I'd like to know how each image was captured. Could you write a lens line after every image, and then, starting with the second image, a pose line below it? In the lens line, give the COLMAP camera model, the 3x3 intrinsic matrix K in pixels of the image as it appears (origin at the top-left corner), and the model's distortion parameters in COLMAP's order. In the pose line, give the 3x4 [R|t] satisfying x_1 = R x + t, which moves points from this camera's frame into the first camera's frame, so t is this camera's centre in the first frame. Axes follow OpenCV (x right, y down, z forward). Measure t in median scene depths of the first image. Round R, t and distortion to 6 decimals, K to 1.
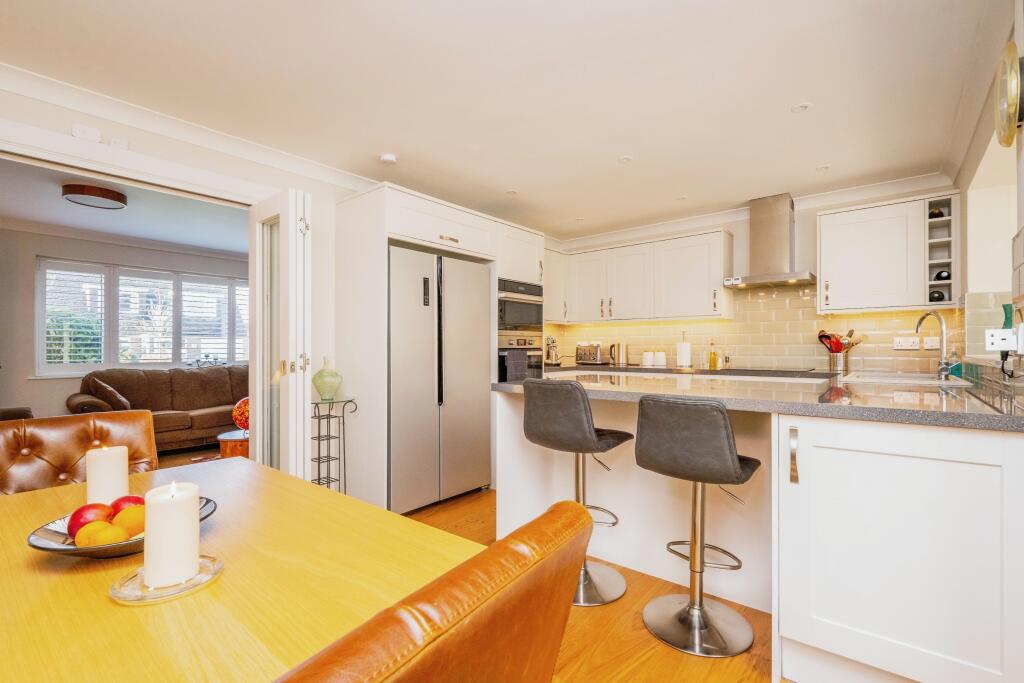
lens RADIAL K [[453.4, 0, 512.0], [0, 453.4, 341.5], [0, 0, 1]] dist [-0.000988, -0.000166]
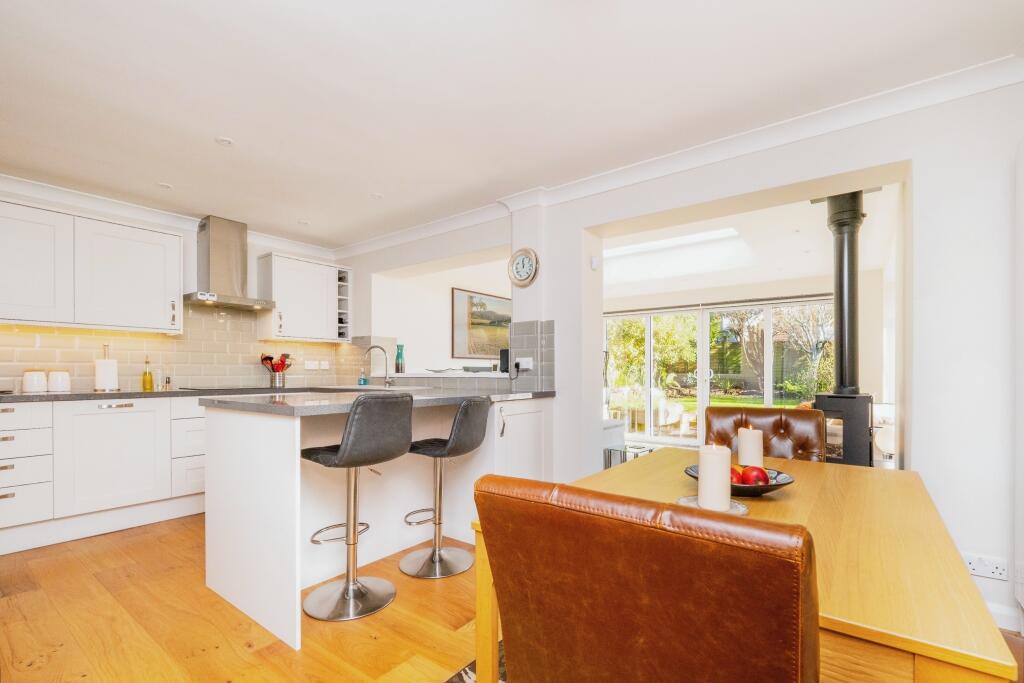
lens RADIAL K [[463.7, 0, 513.5], [0, 463.7, 377.3], [0, 0, 1]] dist [0.000024, -0.000031]
pose [[-0.036147, -0.008580, 0.999310, -0.523681], [-0.016353, 0.999834, 0.007993, 0.017942], [-0.999213, -0.016053, -0.036281, 0.403253]]
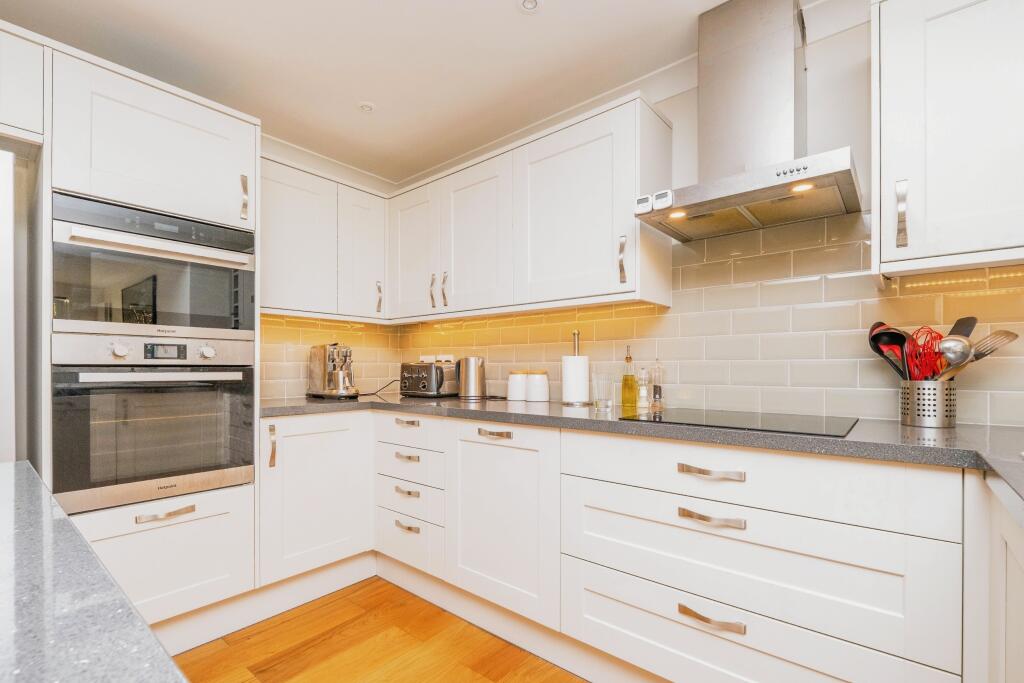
lens RADIAL K [[449.1, 0, 499.1], [0, 449.1, 365.5], [0, 0, 1]] dist [0.000053, -0.000111]
pose [[0.999808, 0.003242, -0.019314, 0.365680], [-0.003035, 0.999938, 0.010727, 0.009636], [0.019348, -0.010666, 0.999756, 0.606020]]
